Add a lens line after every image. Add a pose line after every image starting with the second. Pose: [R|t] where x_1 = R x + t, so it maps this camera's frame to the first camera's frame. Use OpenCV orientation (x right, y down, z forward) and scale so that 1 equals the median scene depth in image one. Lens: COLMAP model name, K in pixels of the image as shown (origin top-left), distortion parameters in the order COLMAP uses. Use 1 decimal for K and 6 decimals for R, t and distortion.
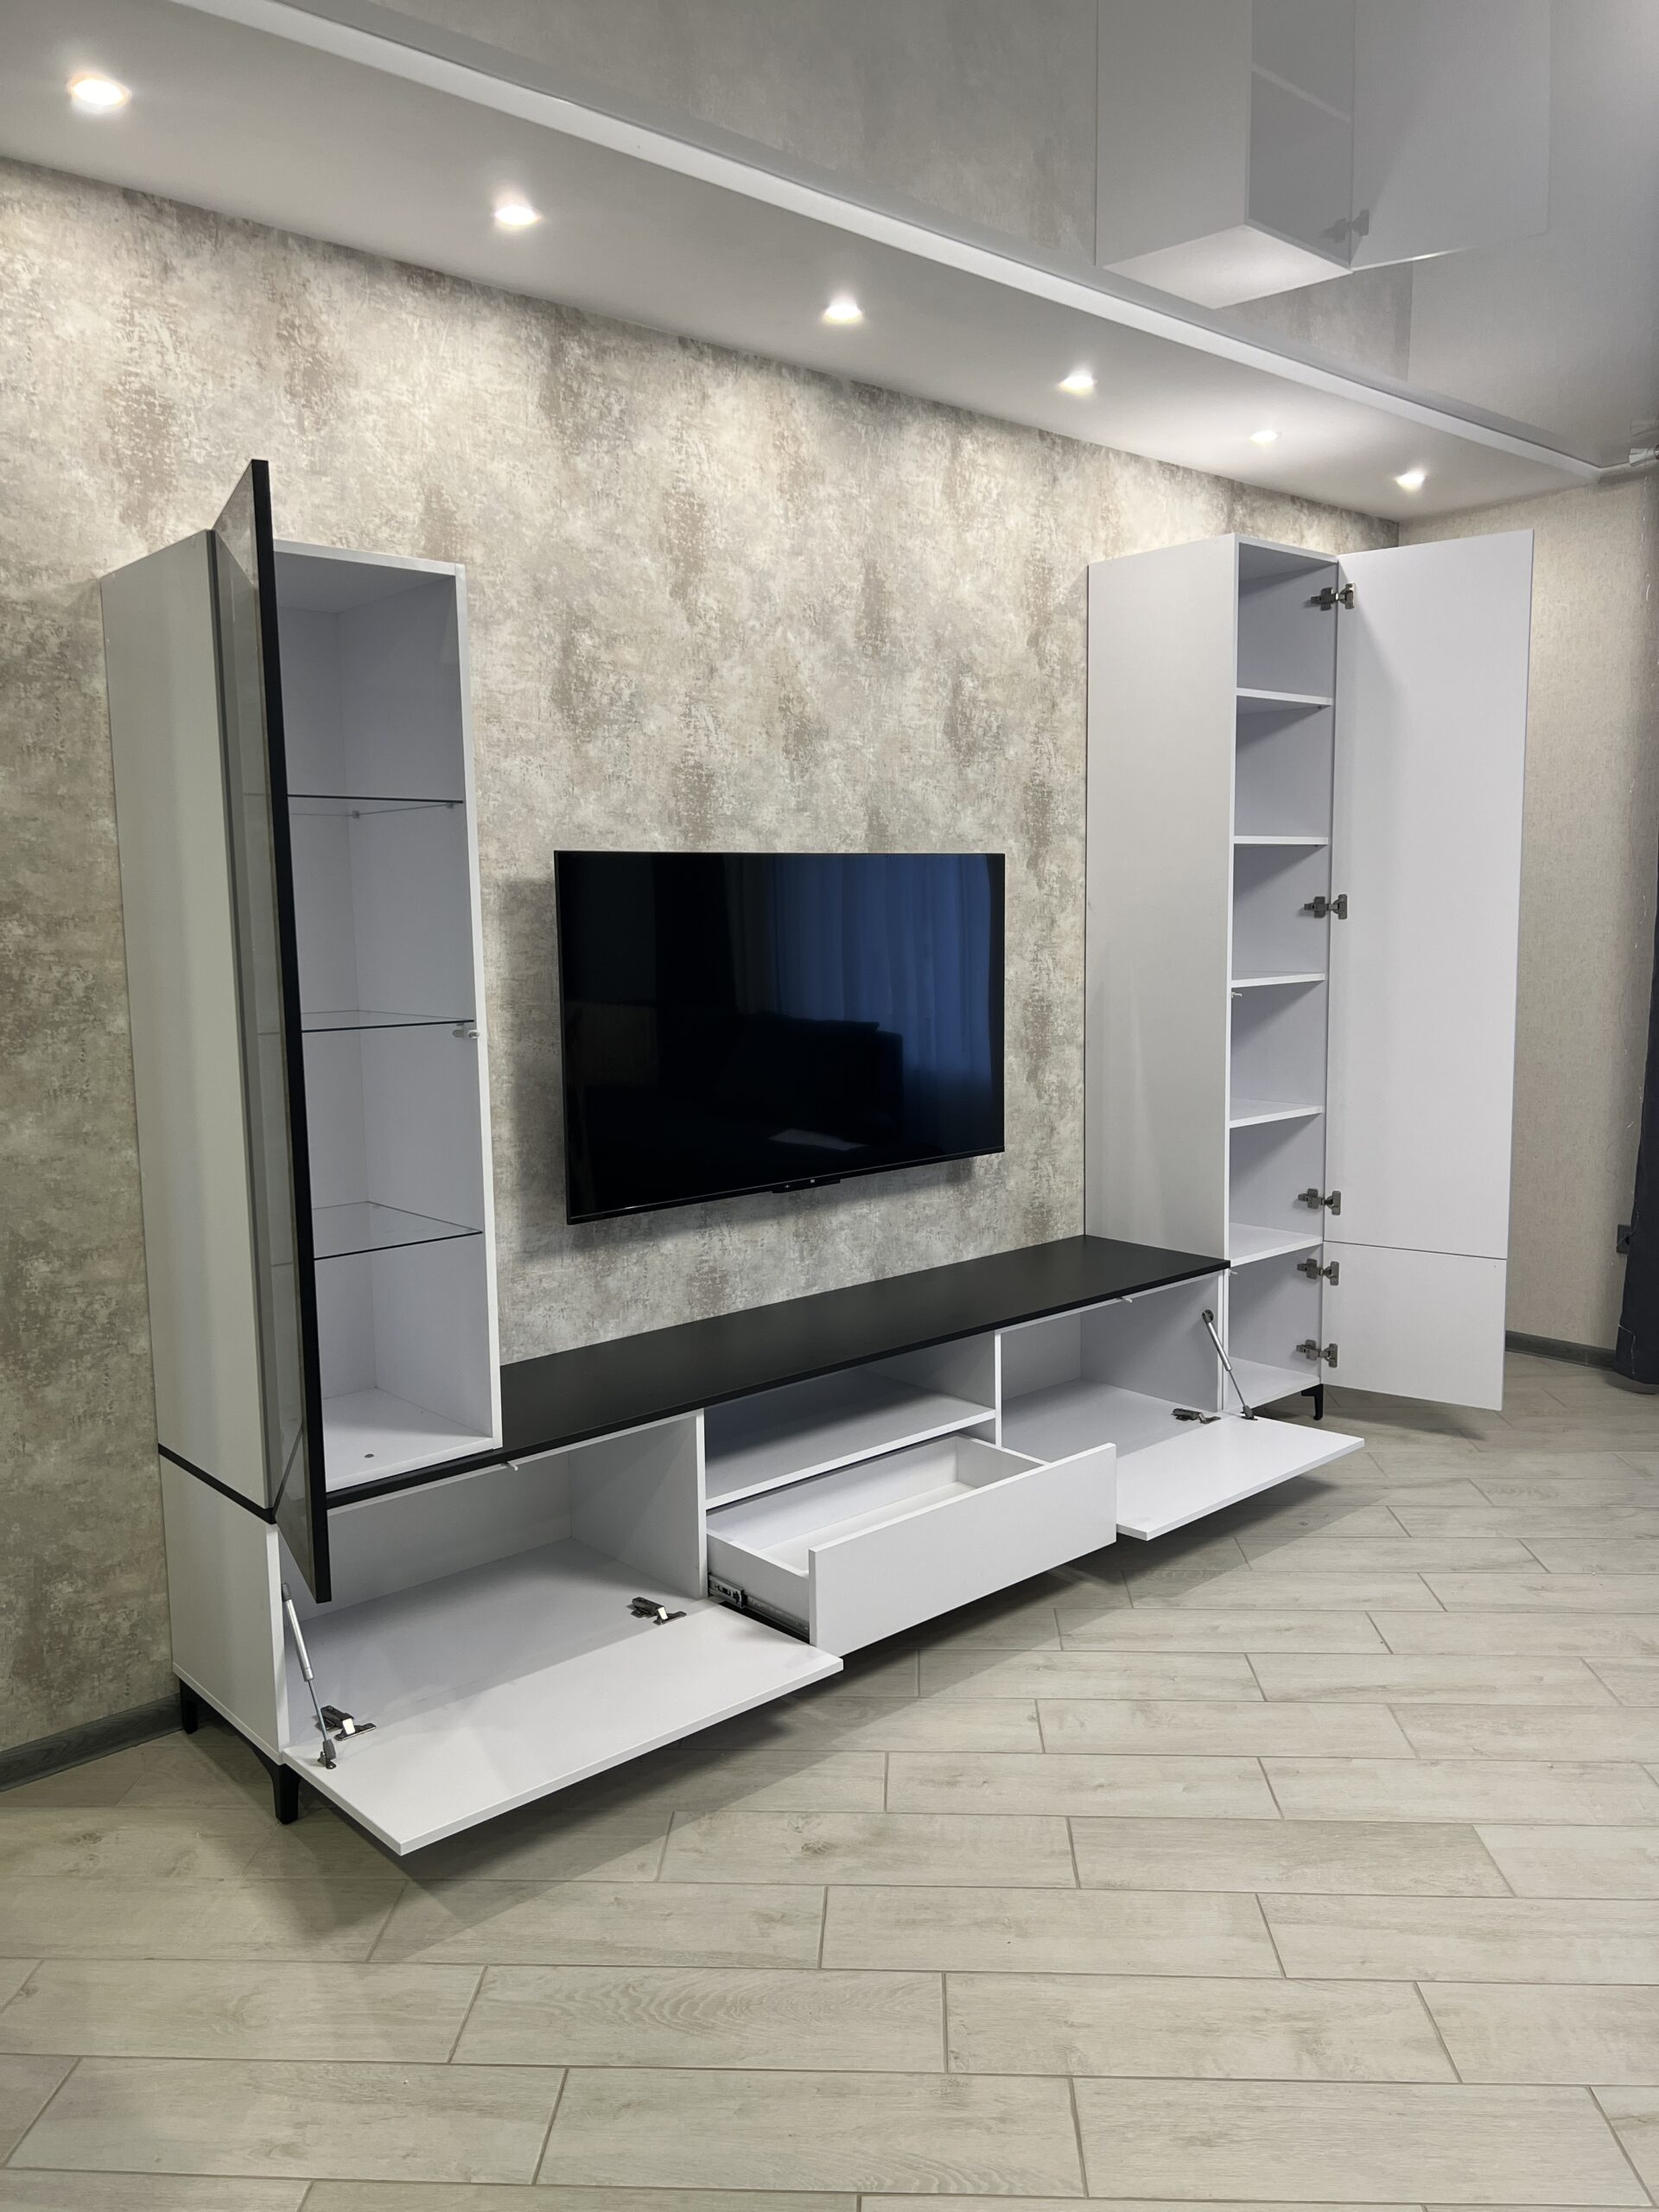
lens RADIAL K [[1655.1, 0, 817.2], [0, 1655.1, 1097.6], [0, 0, 1]] dist [0.049703, -0.061261]
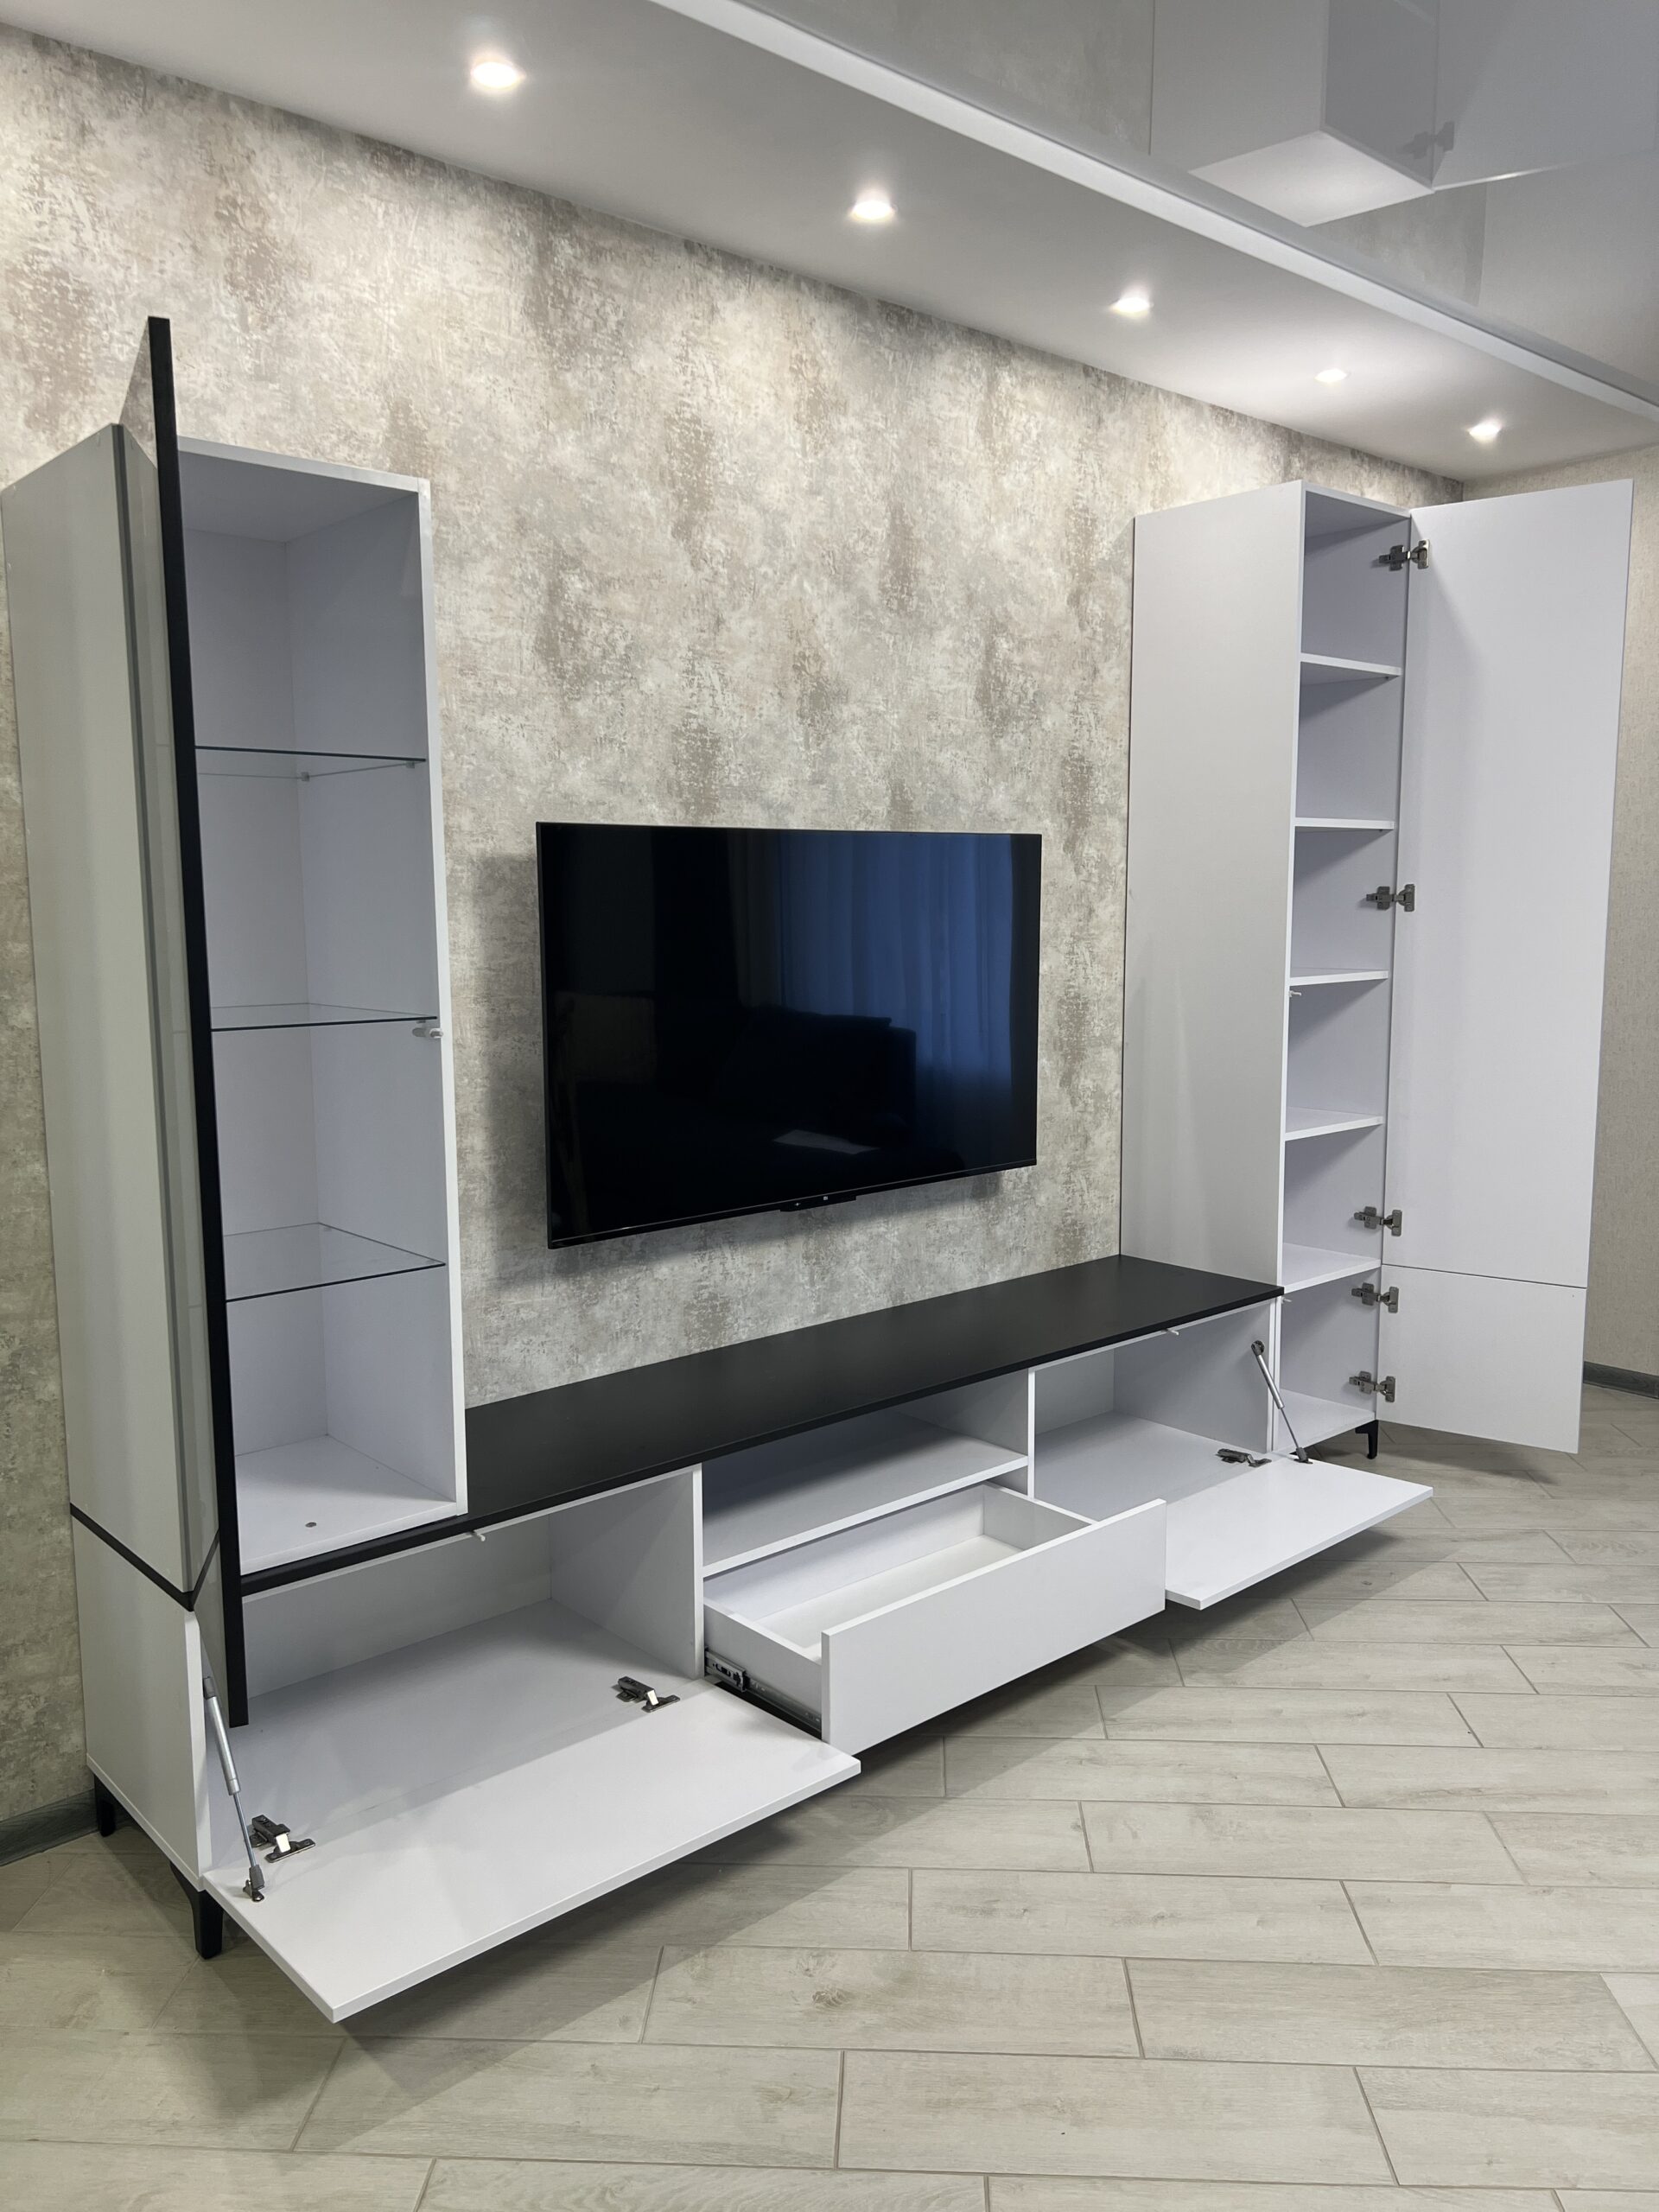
lens RADIAL K [[1655.1, 0, 822.9], [0, 1655.1, 1104.2], [0, 0, 1]] dist [0.049703, -0.061261]
pose [[0.999943, 0.009890, 0.003928, -0.008412], [-0.009927, 0.999905, 0.009517, -0.008853], [-0.003834, -0.009555, 0.999947, 0.107677]]
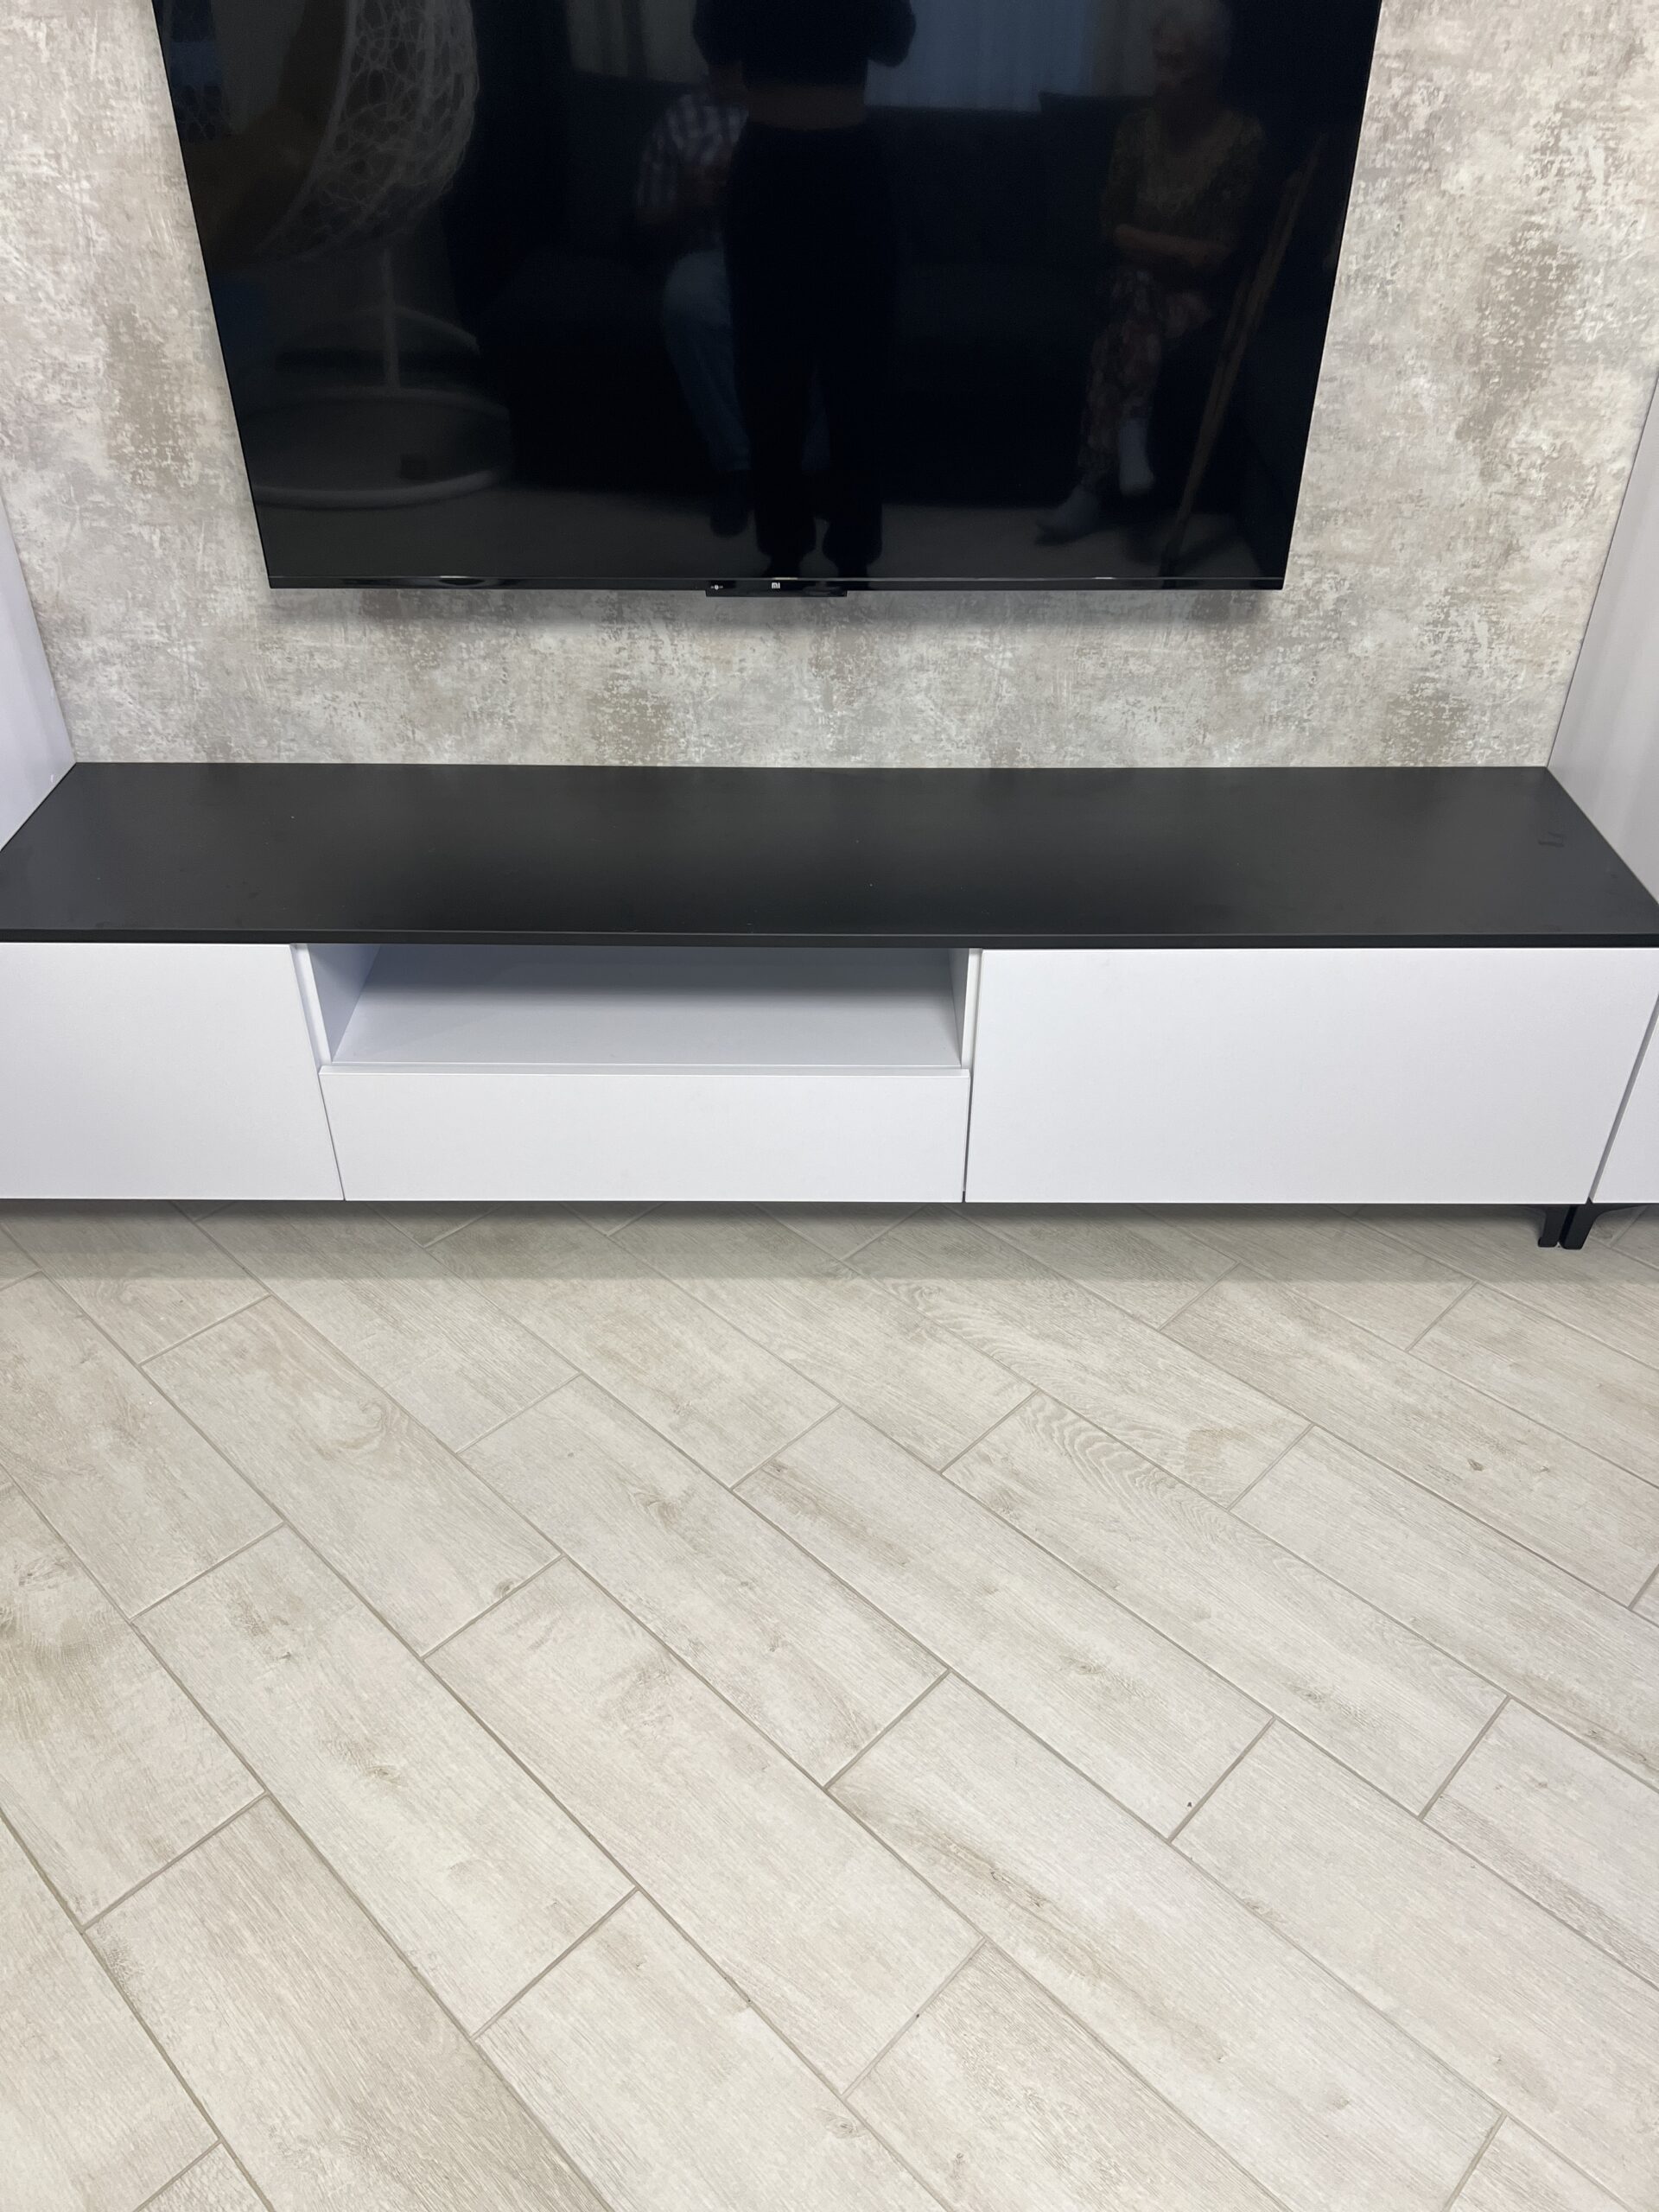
lens RADIAL K [[1655.1, 0, 825.3], [0, 1655.1, 1116.4], [0, 0, 1]] dist [0.049703, -0.061261]
pose [[0.751037, 0.407237, -0.519713, 0.379873], [-0.093691, 0.844900, 0.526655, -0.096871], [0.653579, -0.346845, 0.672706, 0.574317]]
